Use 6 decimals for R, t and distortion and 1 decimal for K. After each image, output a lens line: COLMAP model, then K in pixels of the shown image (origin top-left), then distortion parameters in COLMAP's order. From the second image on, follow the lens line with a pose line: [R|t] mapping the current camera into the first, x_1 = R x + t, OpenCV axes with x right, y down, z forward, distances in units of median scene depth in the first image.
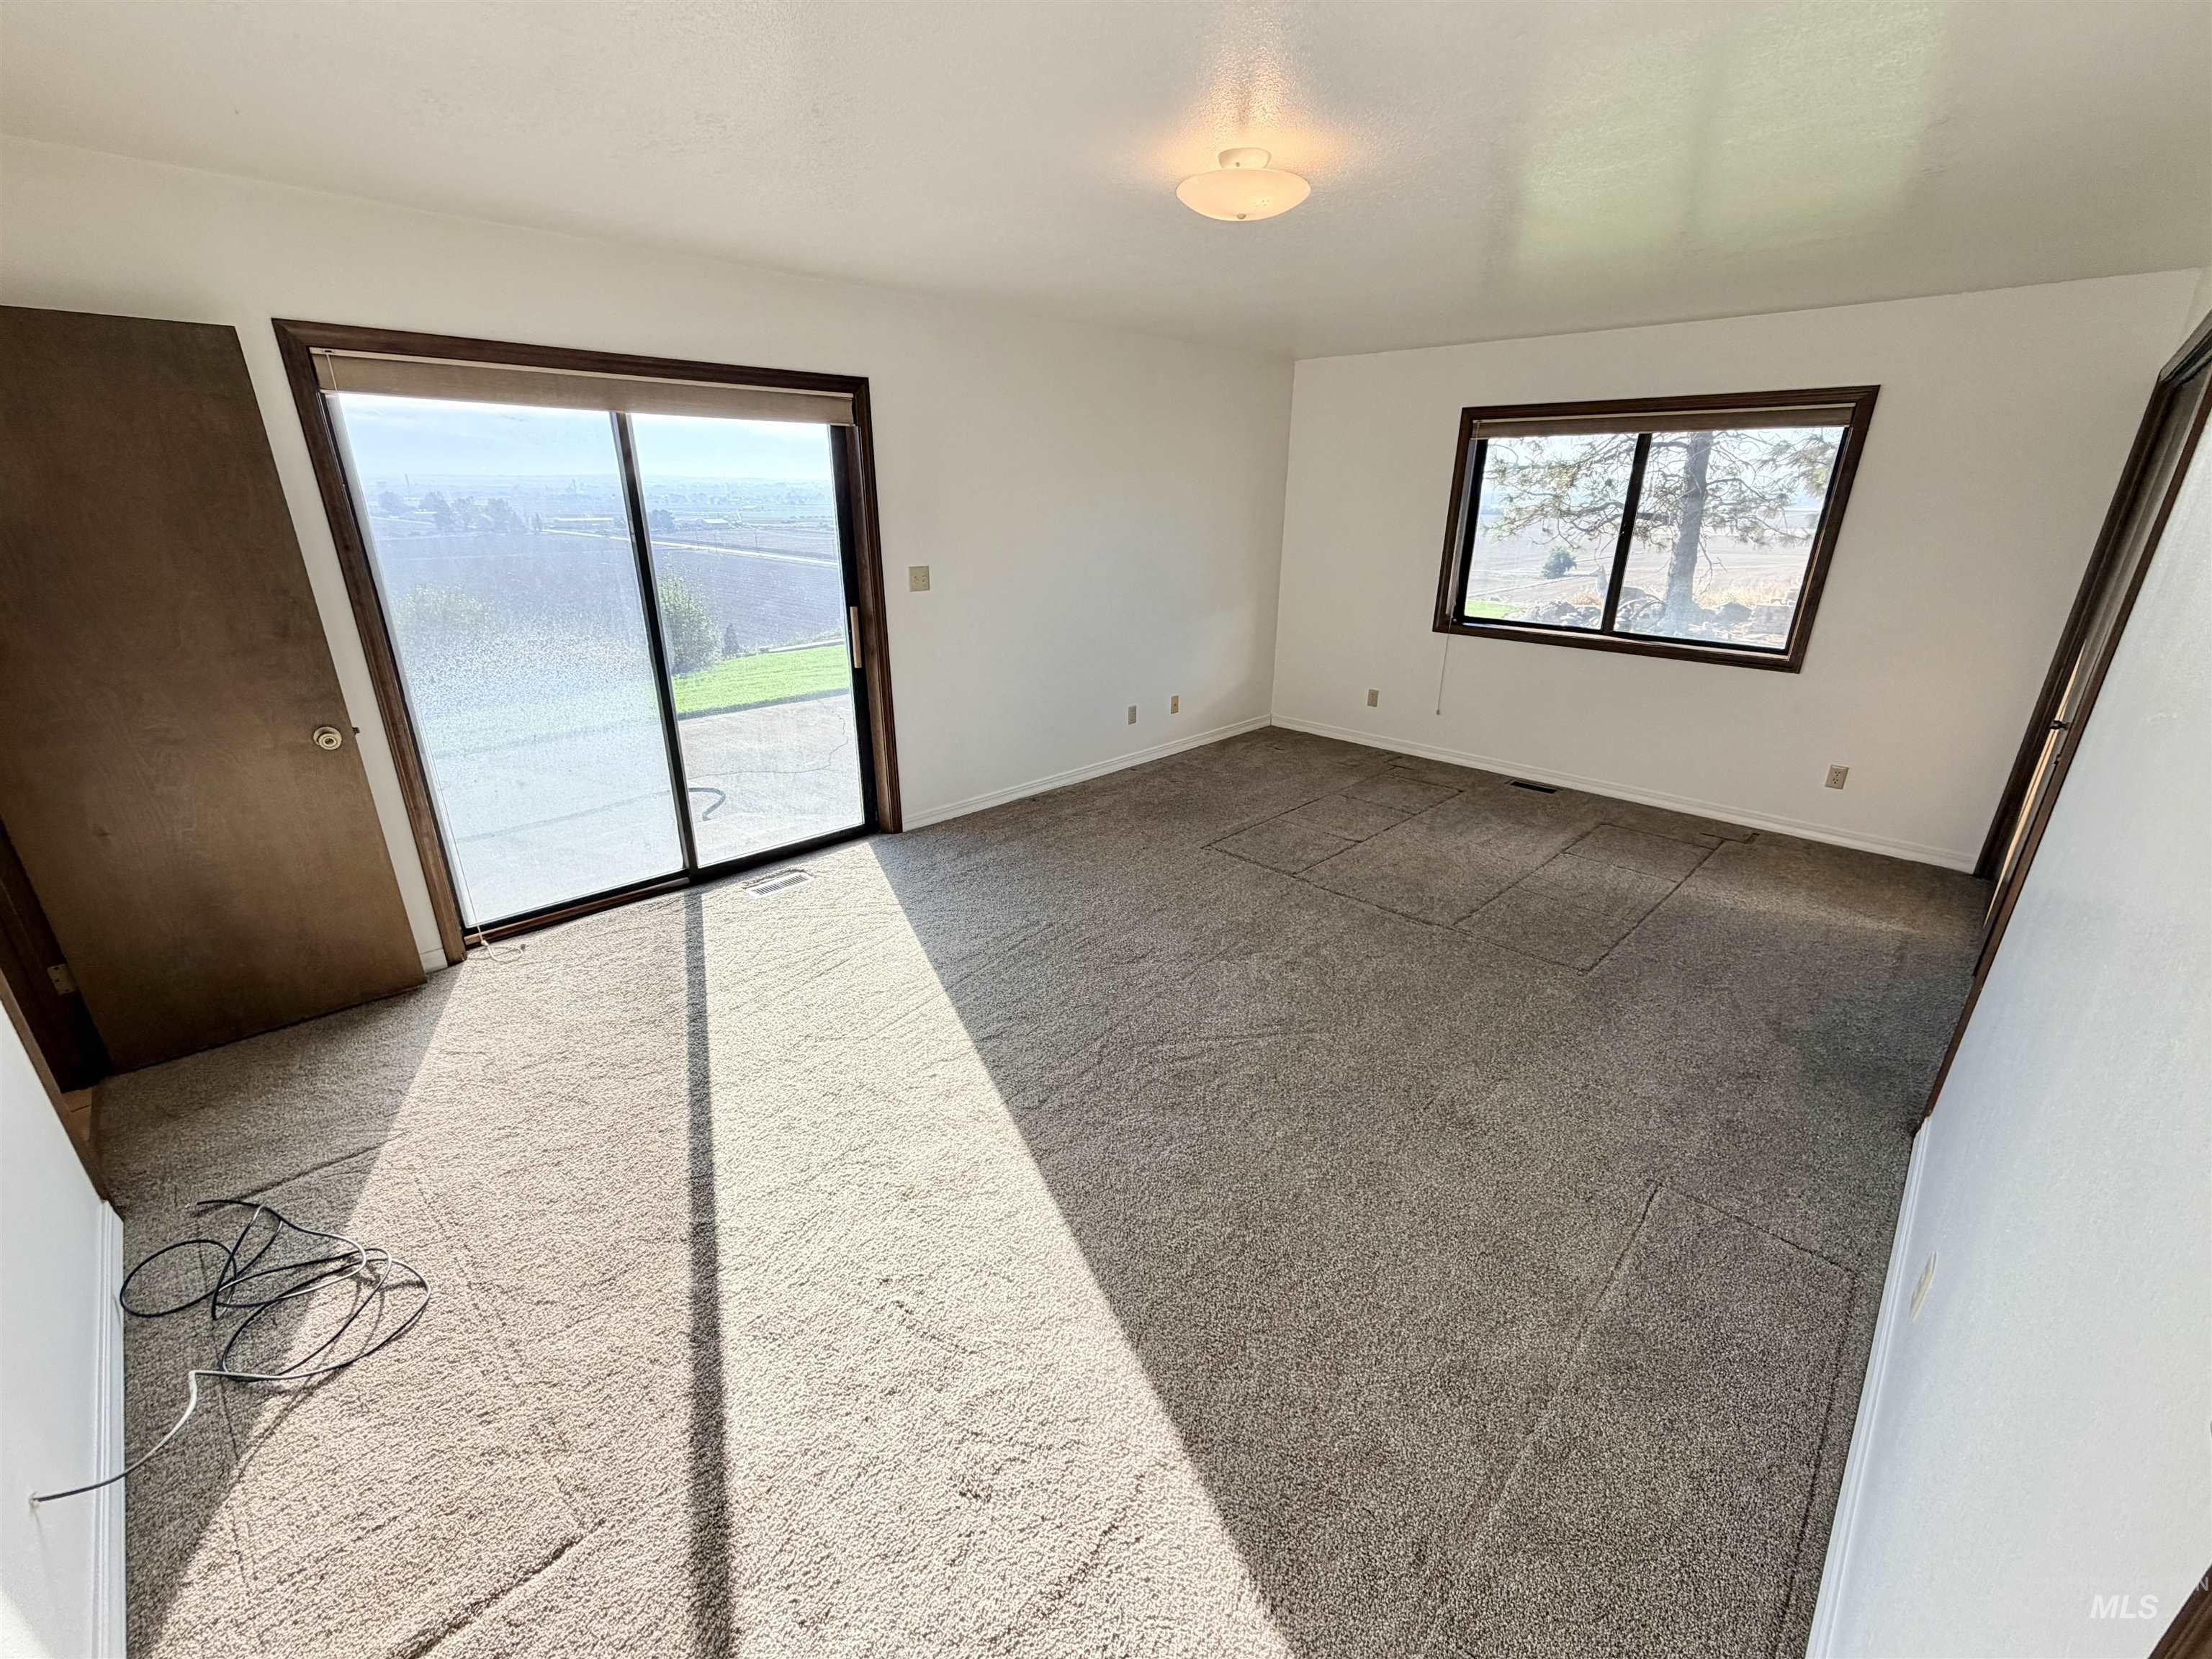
lens RADIAL K [[901.7, 0, 1106.0], [0, 901.7, 829.5], [0, 0, 1]] dist [-0.001292, 0.000014]
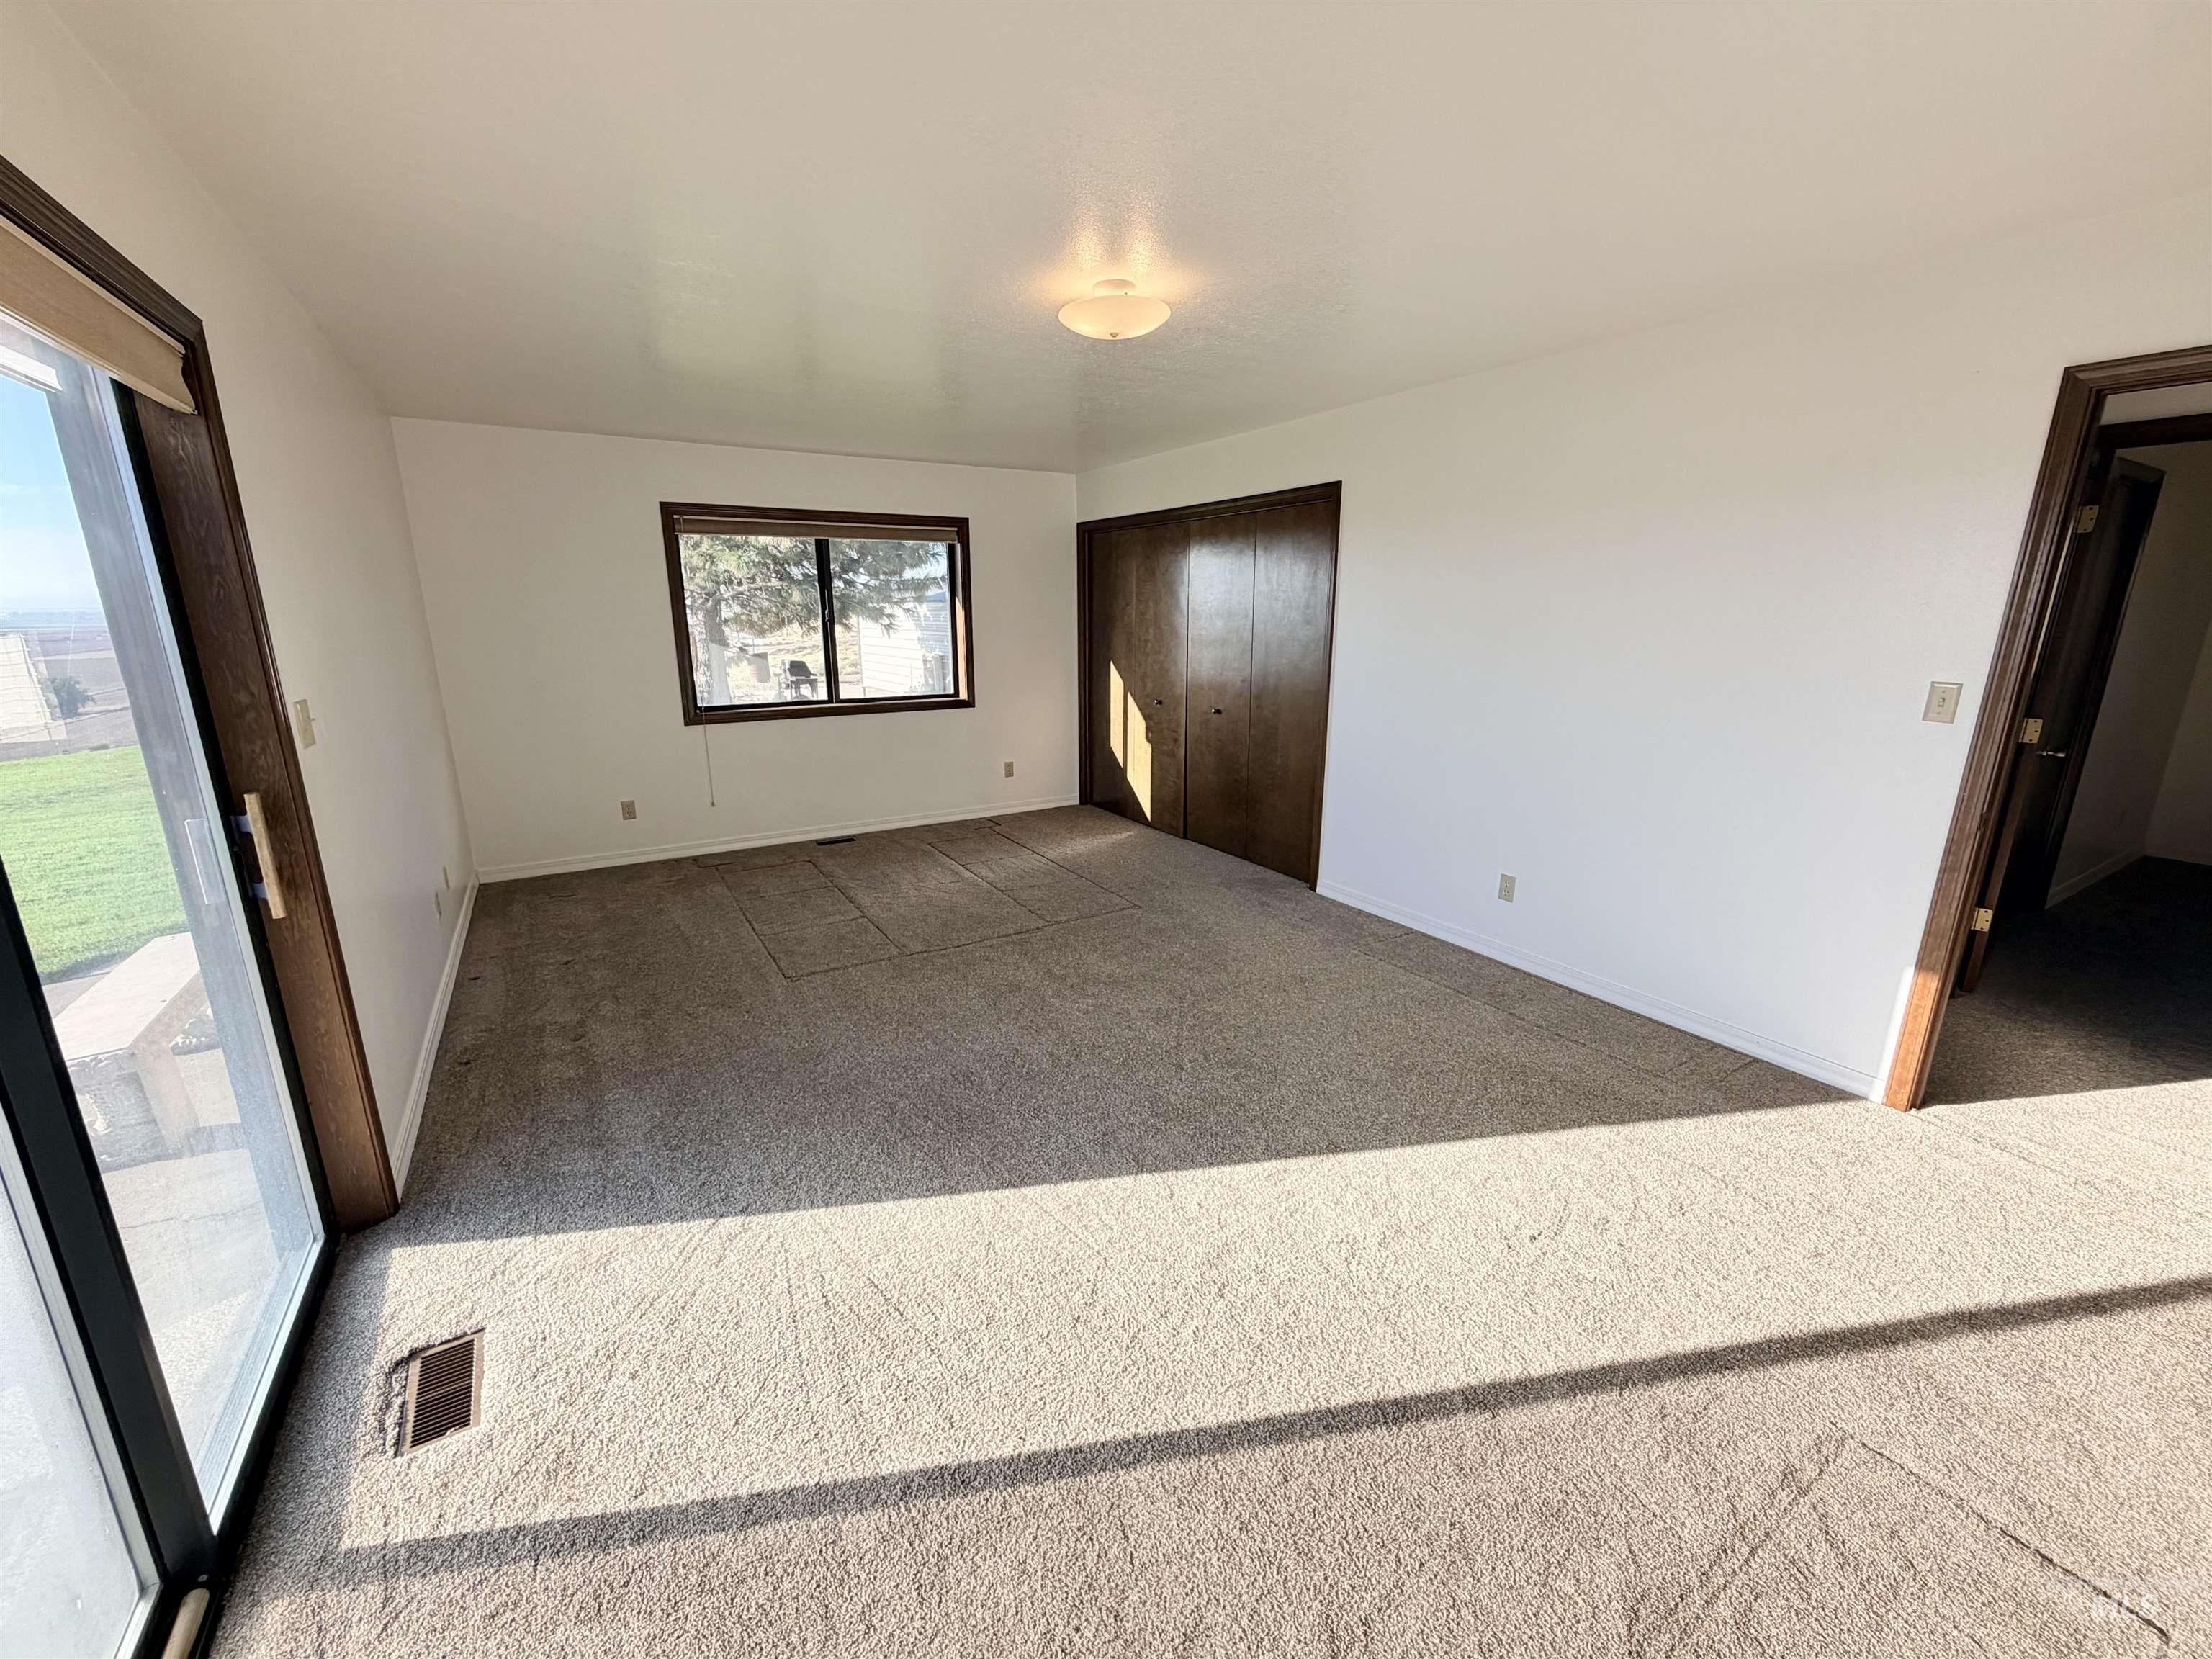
lens RADIAL K [[882.9, 0, 1091.6], [0, 882.9, 826.5], [0, 0, 1]] dist [-0.002452, -0.000336]
pose [[0.251431, -0.241369, 0.937296, -0.587473], [0.346398, 0.926701, 0.145719, -0.143318], [-0.903765, 0.288039, 0.316611, 0.456700]]
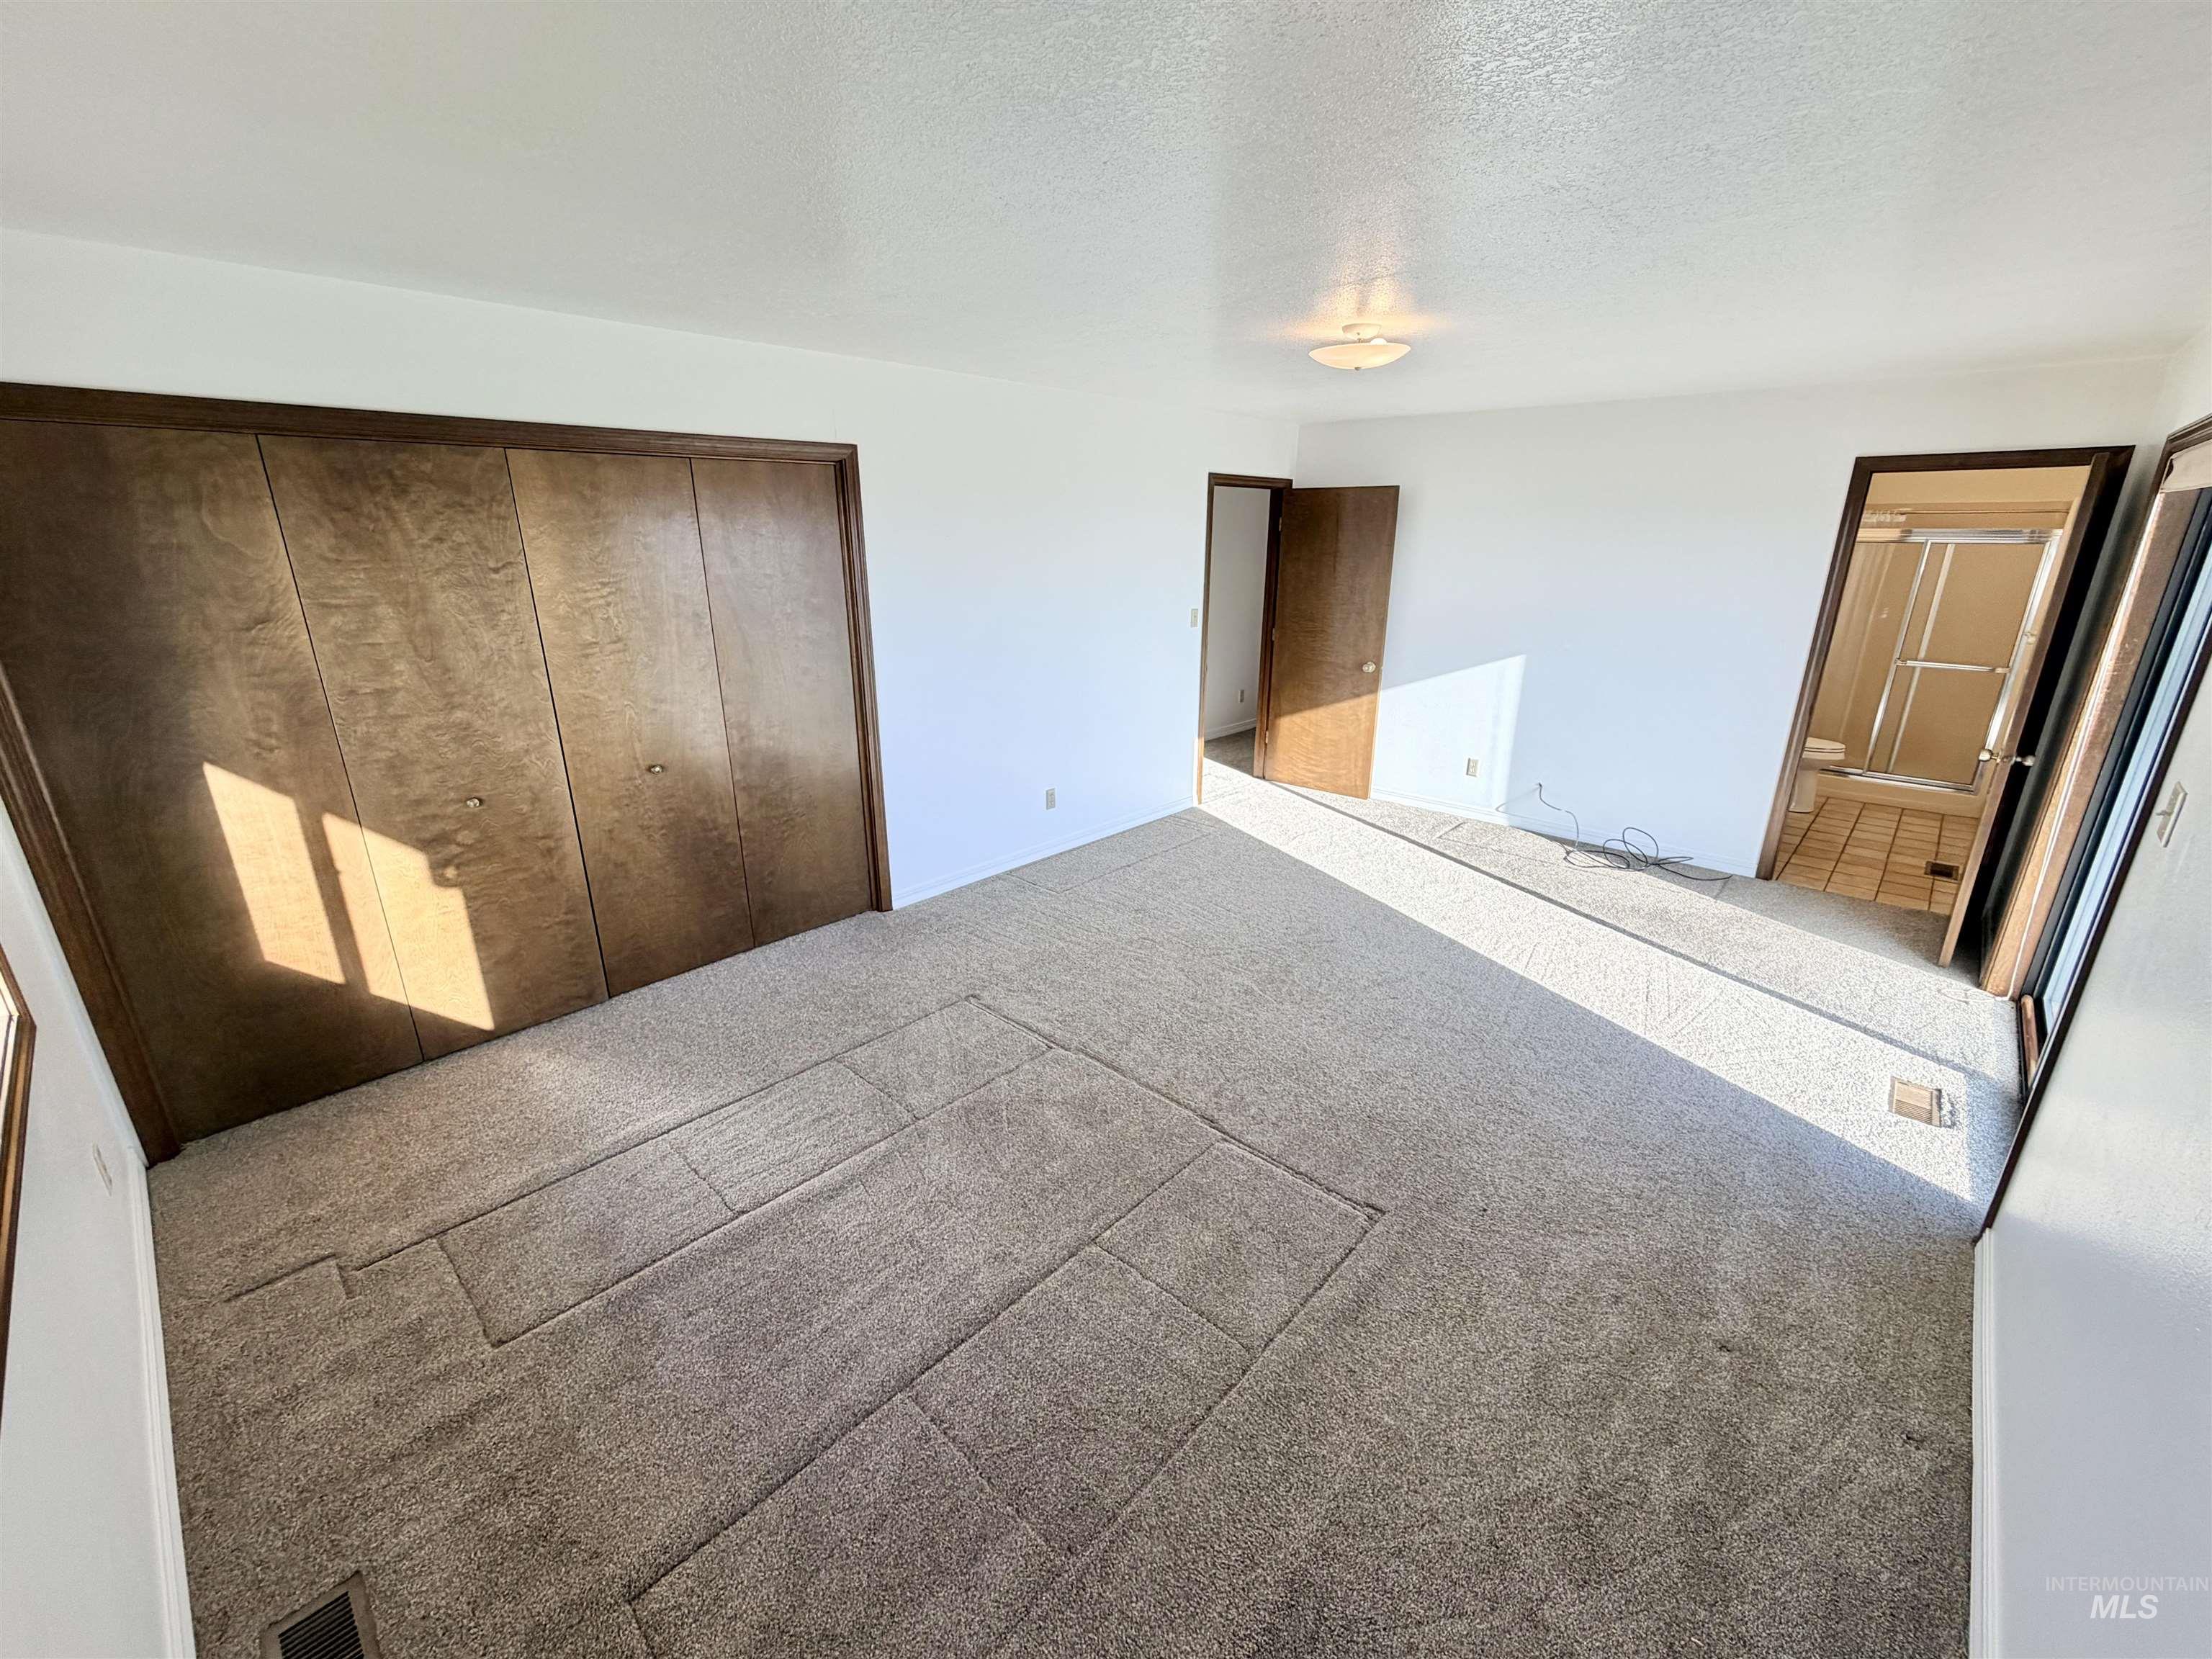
lens RADIAL K [[901.7, 0, 1106.0], [0, 901.7, 829.5], [0, 0, 1]] dist [-0.001292, 0.000014]
pose [[-0.999572, 0.001756, -0.029199, 0.305365], [-0.017018, 0.776955, 0.629326, -0.532716], [0.023792, 0.629554, -0.776593, 1.334506]]
